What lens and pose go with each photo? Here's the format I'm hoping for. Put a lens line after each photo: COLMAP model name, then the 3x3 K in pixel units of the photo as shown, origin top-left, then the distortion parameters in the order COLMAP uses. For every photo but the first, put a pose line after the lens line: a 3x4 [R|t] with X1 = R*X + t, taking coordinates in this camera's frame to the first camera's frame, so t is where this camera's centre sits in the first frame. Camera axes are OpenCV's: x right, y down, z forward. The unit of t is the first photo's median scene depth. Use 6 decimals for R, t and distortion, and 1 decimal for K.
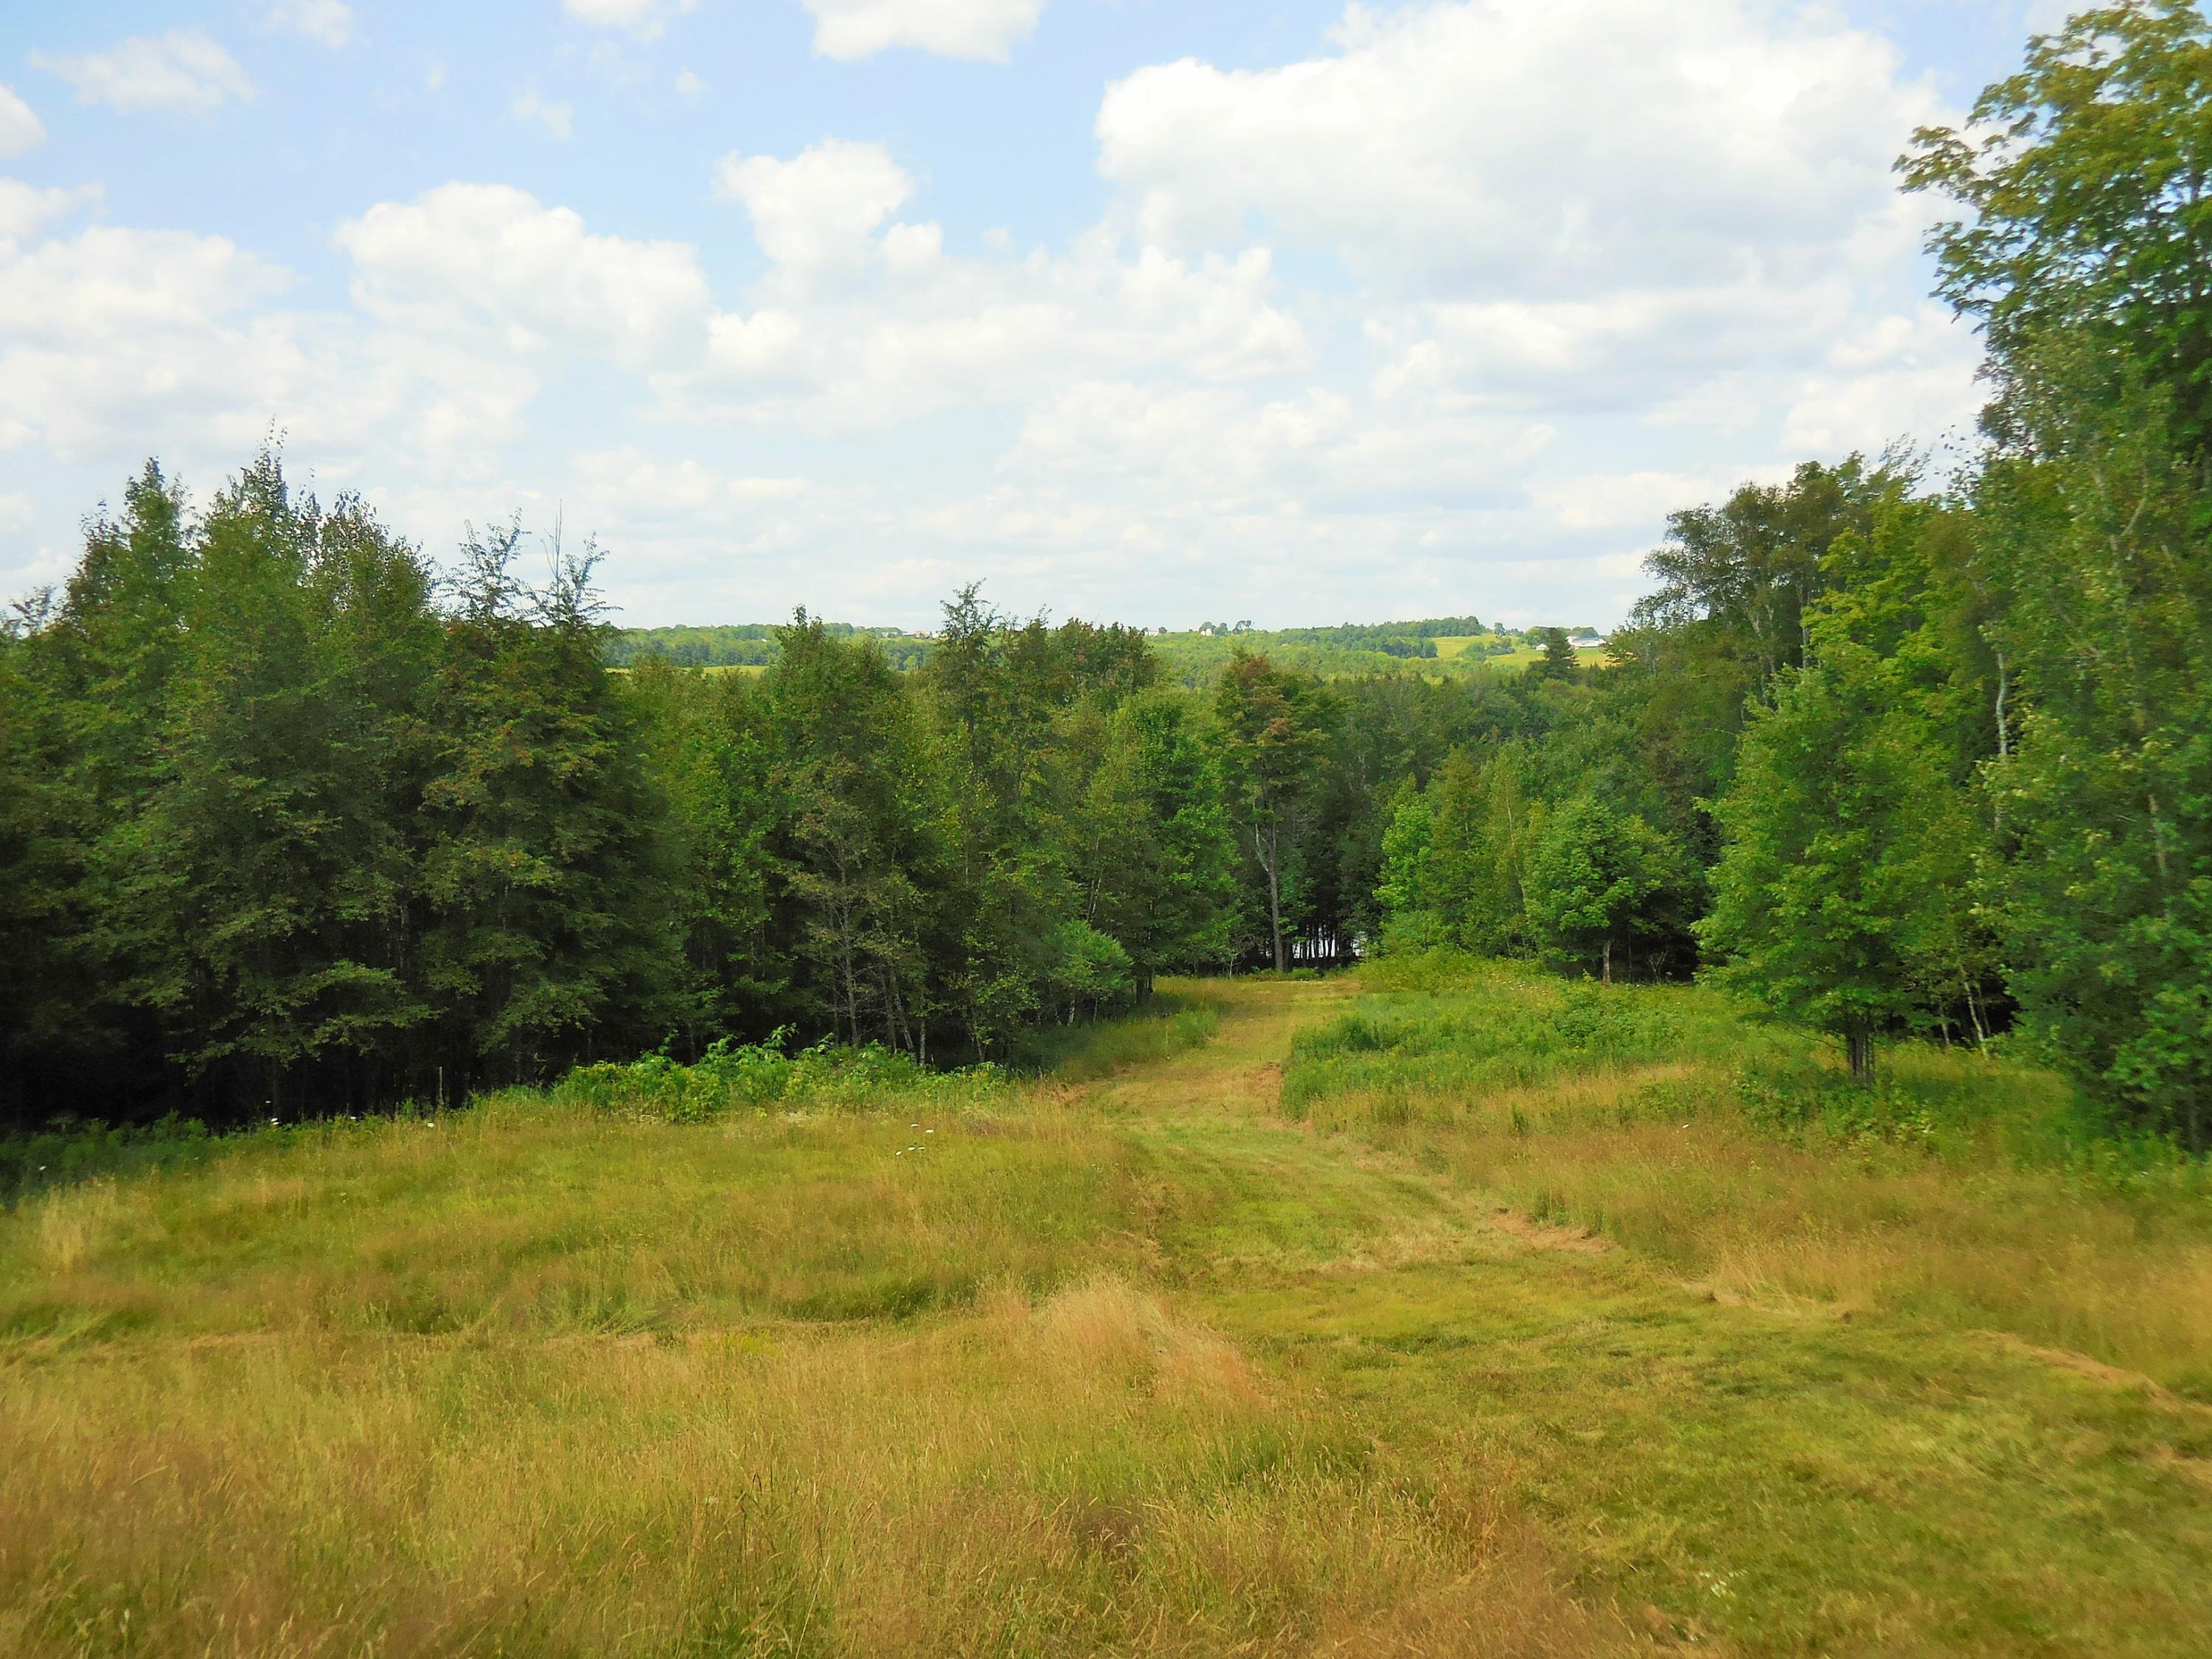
lens RADIAL K [[2137.5, 0, 1135.5], [0, 2137.5, 782.6], [0, 0, 1]] dist [-0.060553, 0.000000]
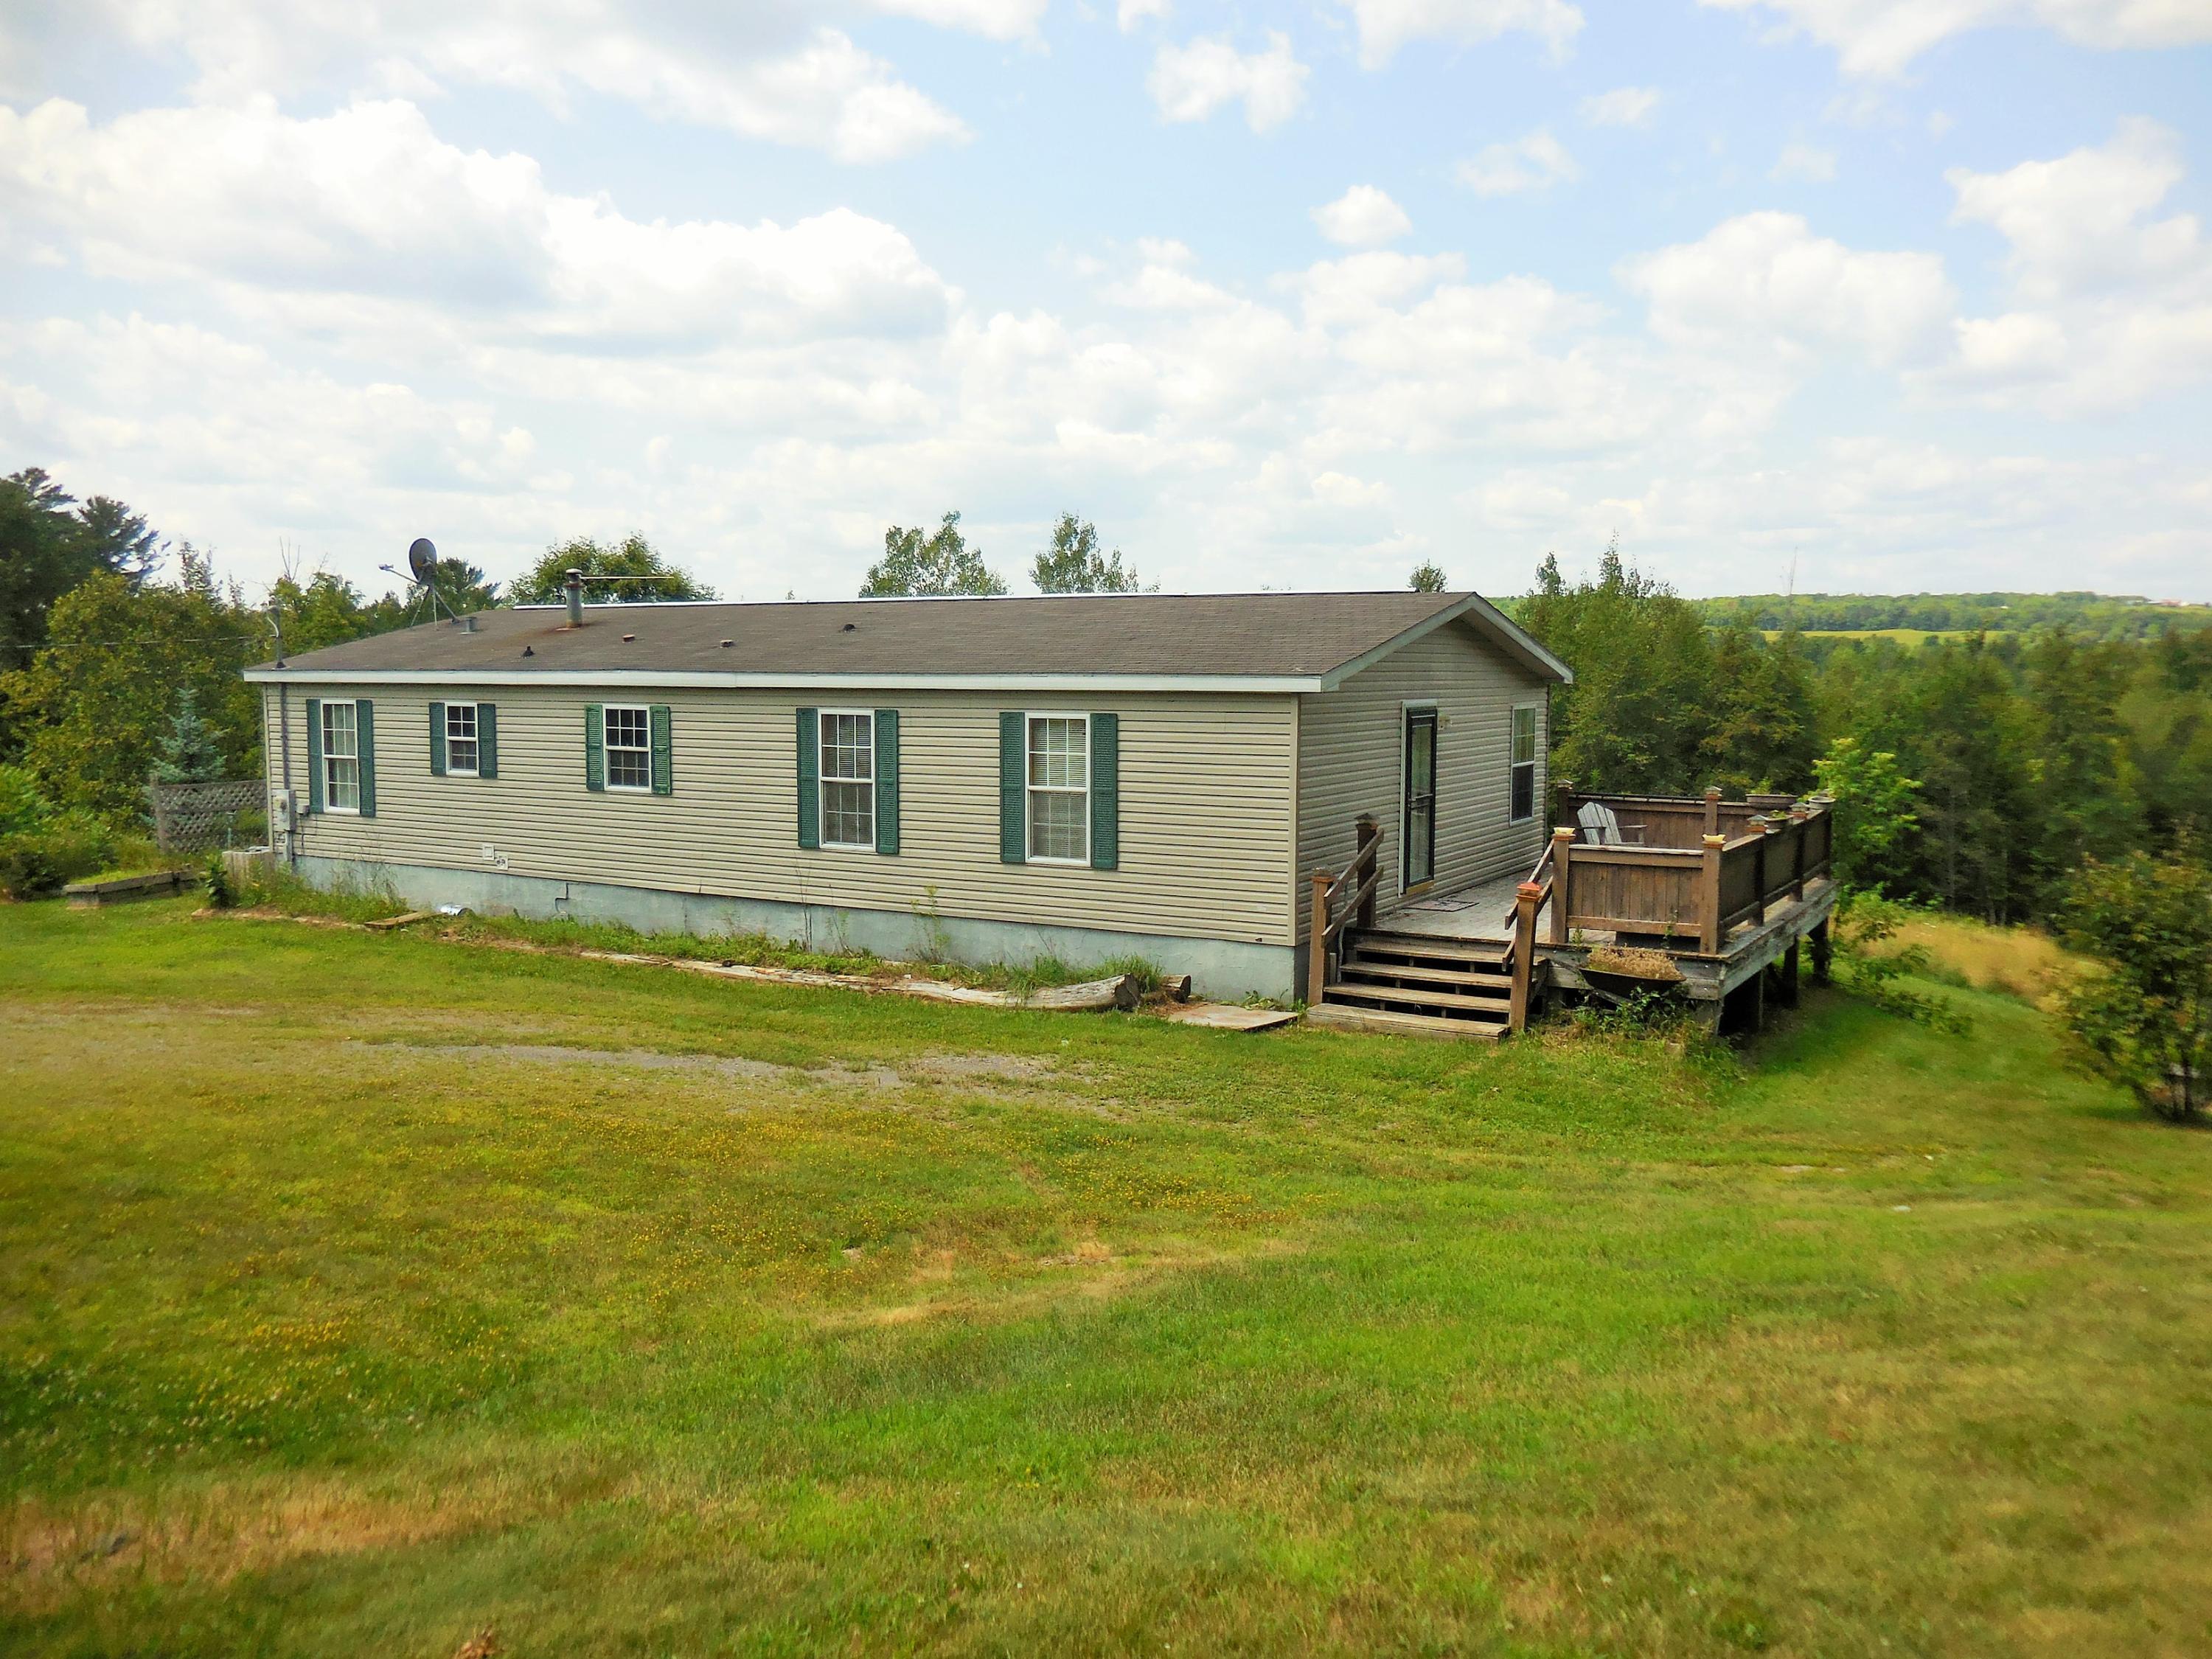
lens RADIAL K [[1799.8, 0, 1125.8], [0, 1799.8, 859.1], [0, 0, 1]] dist [-0.059682, 0.007952]
pose [[0.810294, 0.079366, -0.580624, 0.141330], [-0.036431, 0.995692, 0.085260, -0.008961], [0.584890, -0.047933, 0.809695, -0.456209]]
